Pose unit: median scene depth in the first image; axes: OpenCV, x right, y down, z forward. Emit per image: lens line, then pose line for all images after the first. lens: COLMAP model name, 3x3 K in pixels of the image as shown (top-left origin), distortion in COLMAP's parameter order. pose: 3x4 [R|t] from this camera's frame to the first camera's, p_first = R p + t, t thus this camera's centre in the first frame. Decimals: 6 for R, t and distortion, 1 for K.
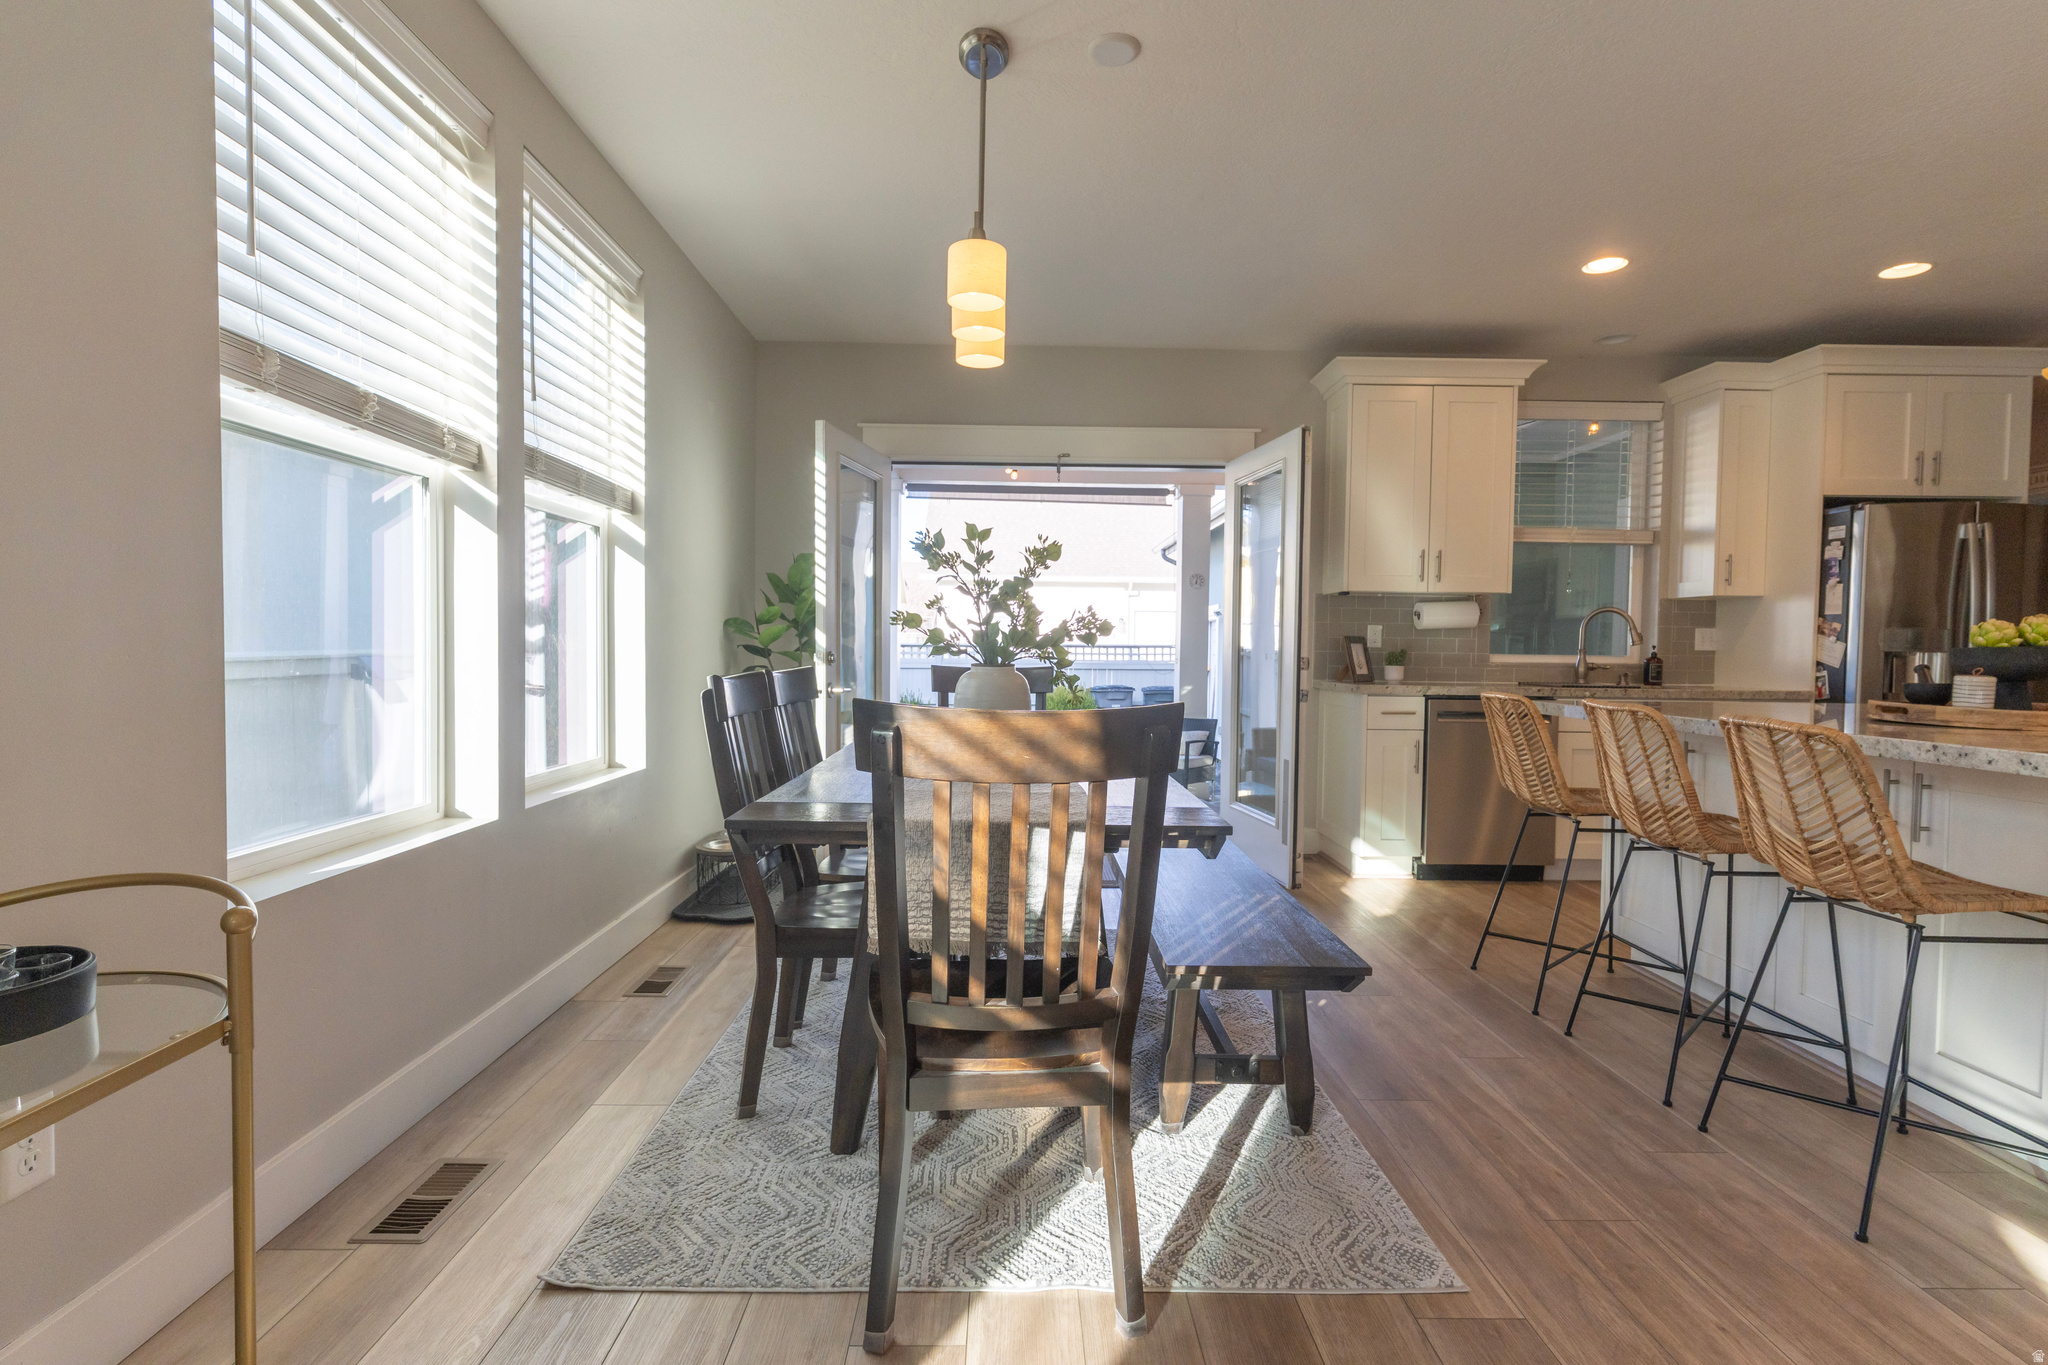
lens RADIAL K [[975.8, 0, 1017.2], [0, 975.8, 679.1], [0, 0, 1]] dist [0.002505, 0.000072]
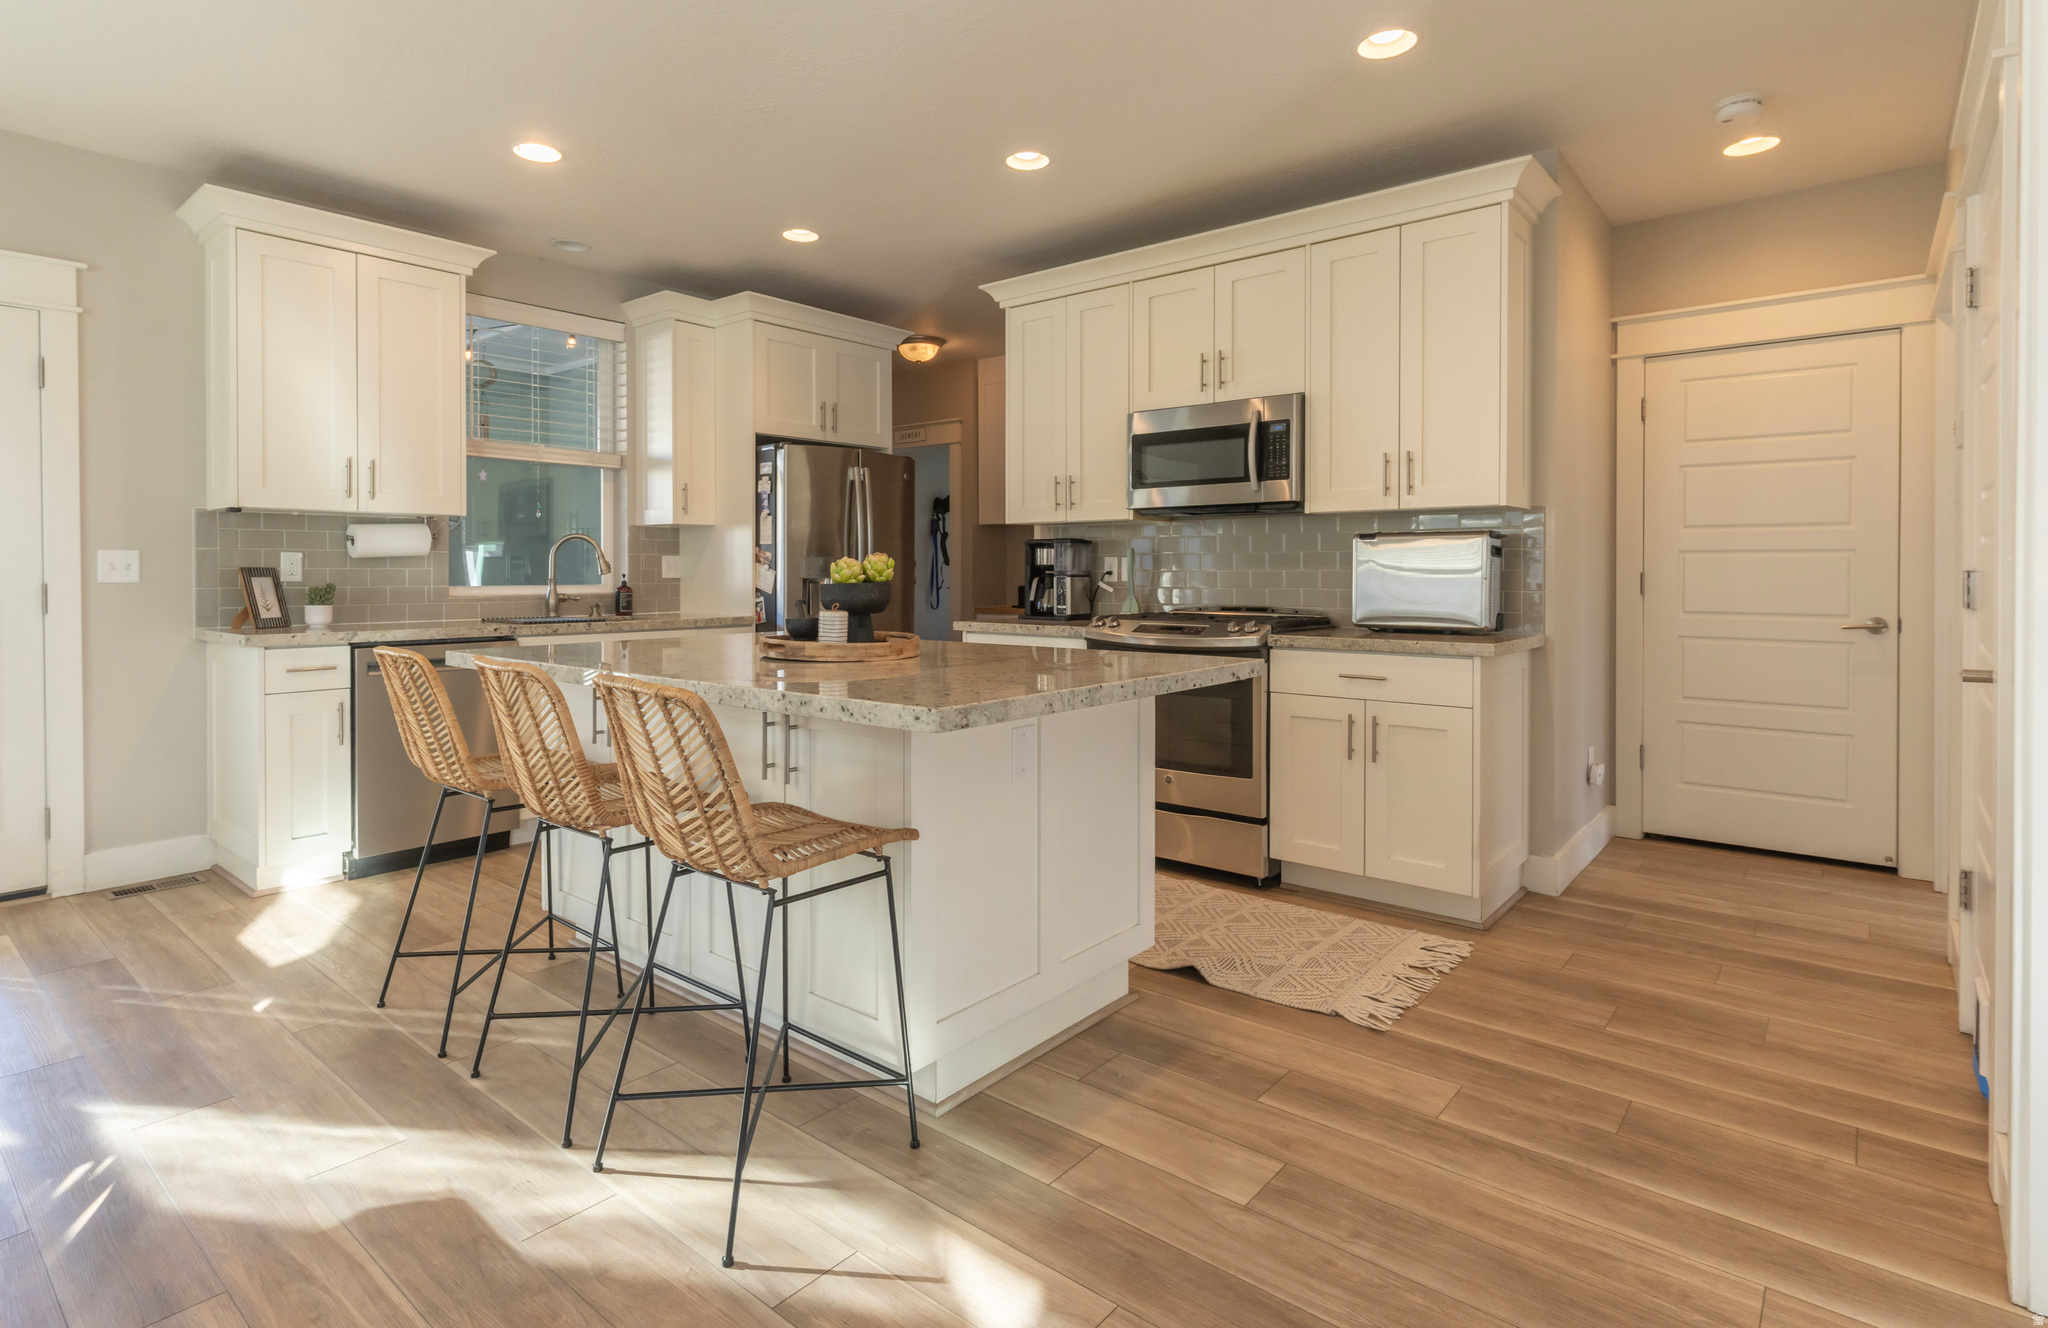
lens RADIAL K [[1033.0, 0, 963.3], [0, 1033.0, 582.4], [0, 0, 1]] dist [-0.000211, 0.000672]
pose [[0.665789, -0.021198, 0.745839, 0.129810], [0.033668, 0.999432, -0.001649, -0.014805], [-0.745380, 0.026208, 0.666125, 0.081570]]
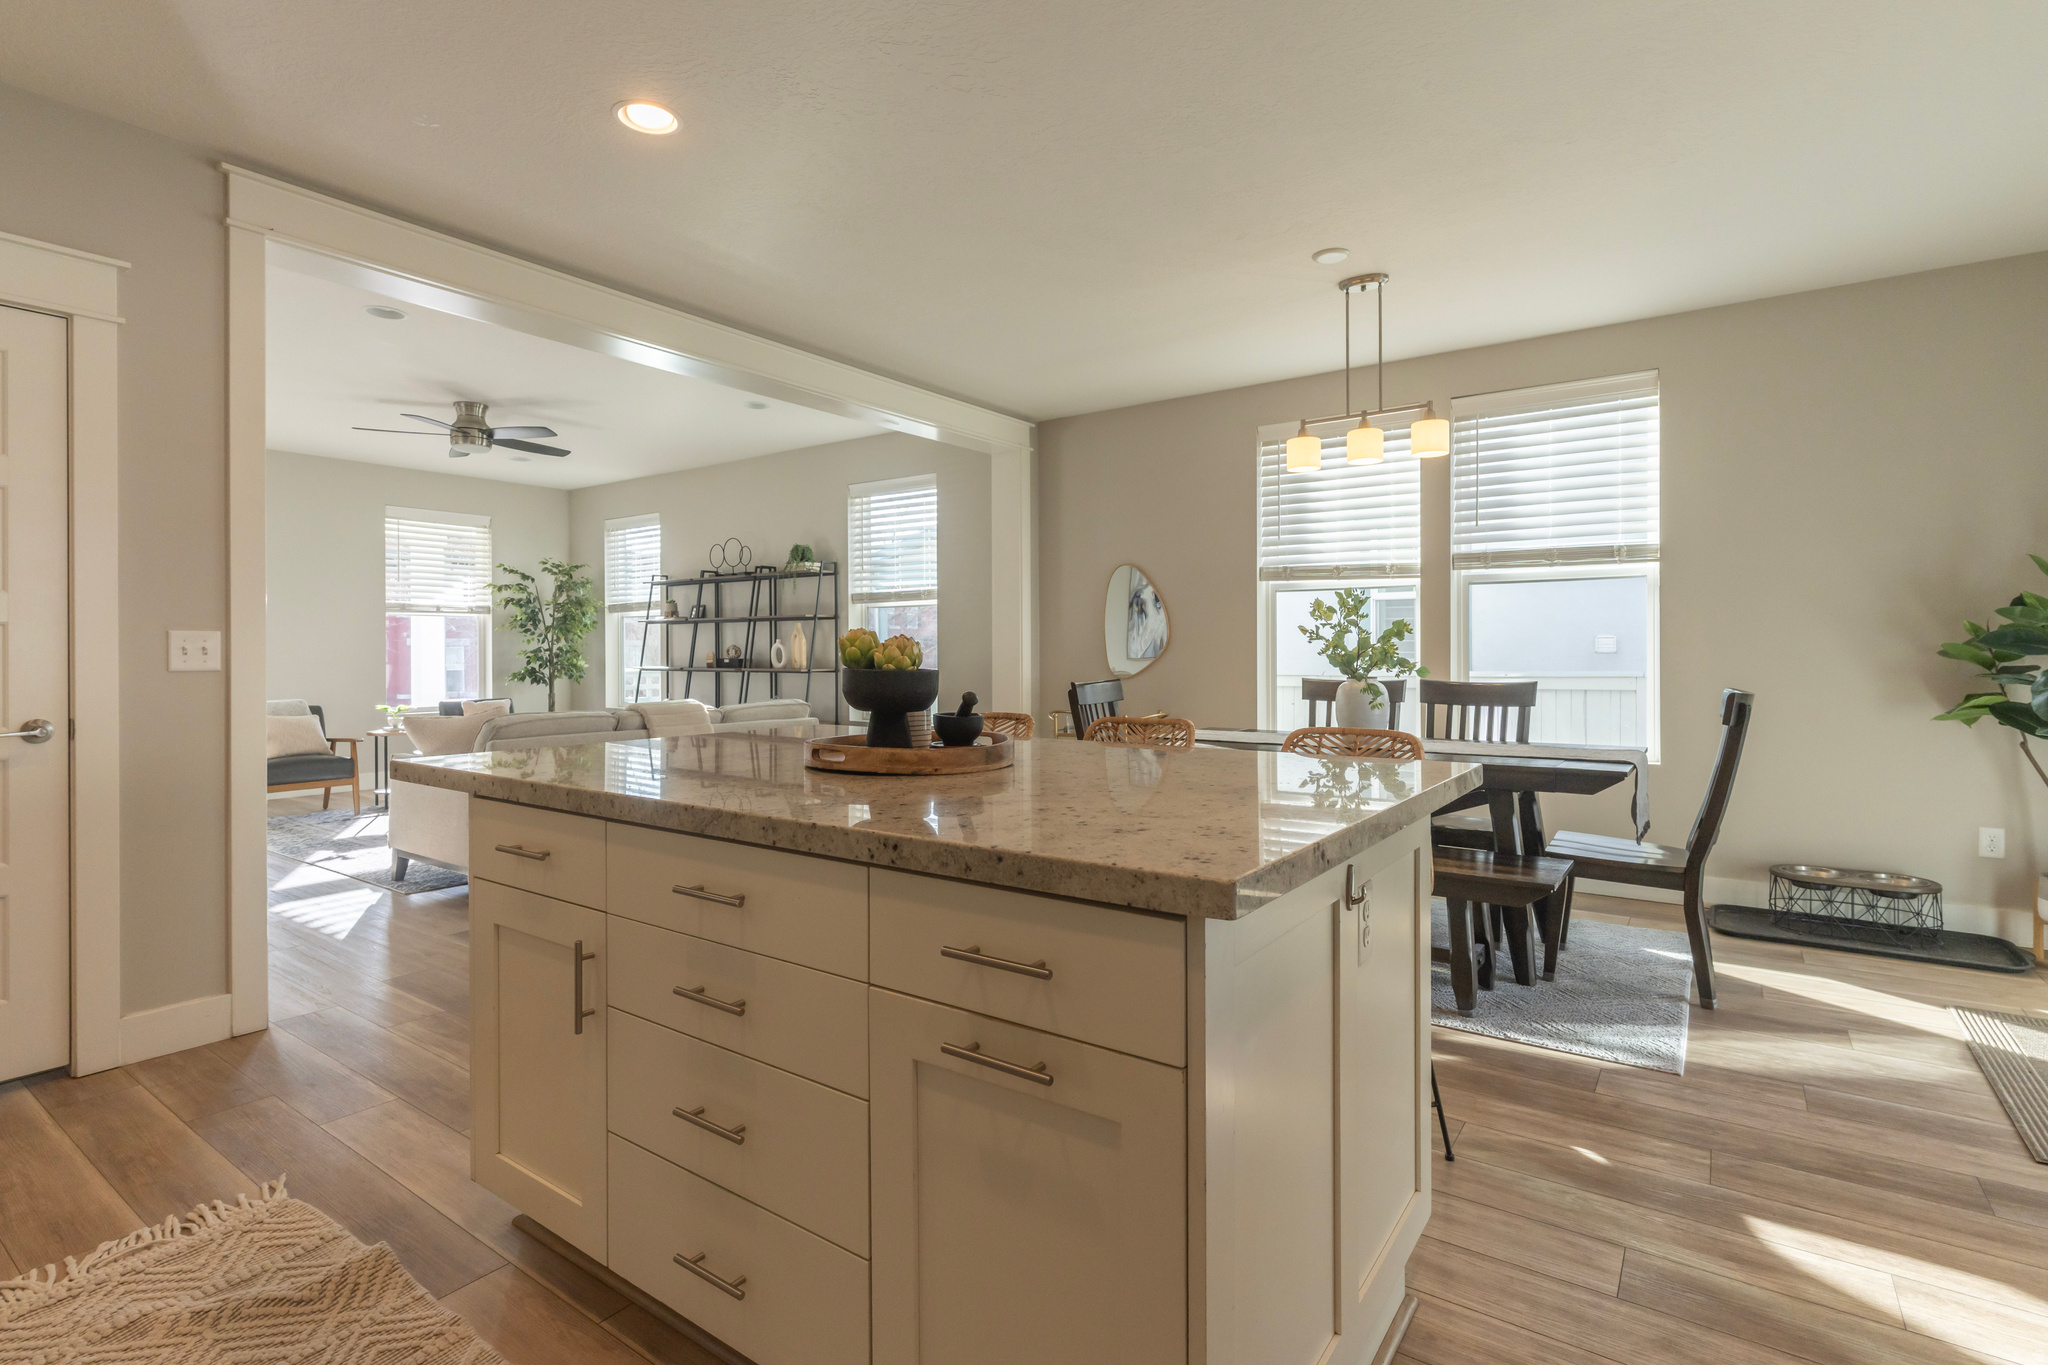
lens RADIAL K [[981.7, 0, 1021.5], [0, 981.7, 657.5], [0, 0, 1]] dist [0.002945, 0.000133]
pose [[-0.591836, -0.005819, -0.806038, 0.877790], [-0.031727, 0.999367, 0.016081, -0.030746], [0.805434, 0.035091, -0.591646, 0.858243]]
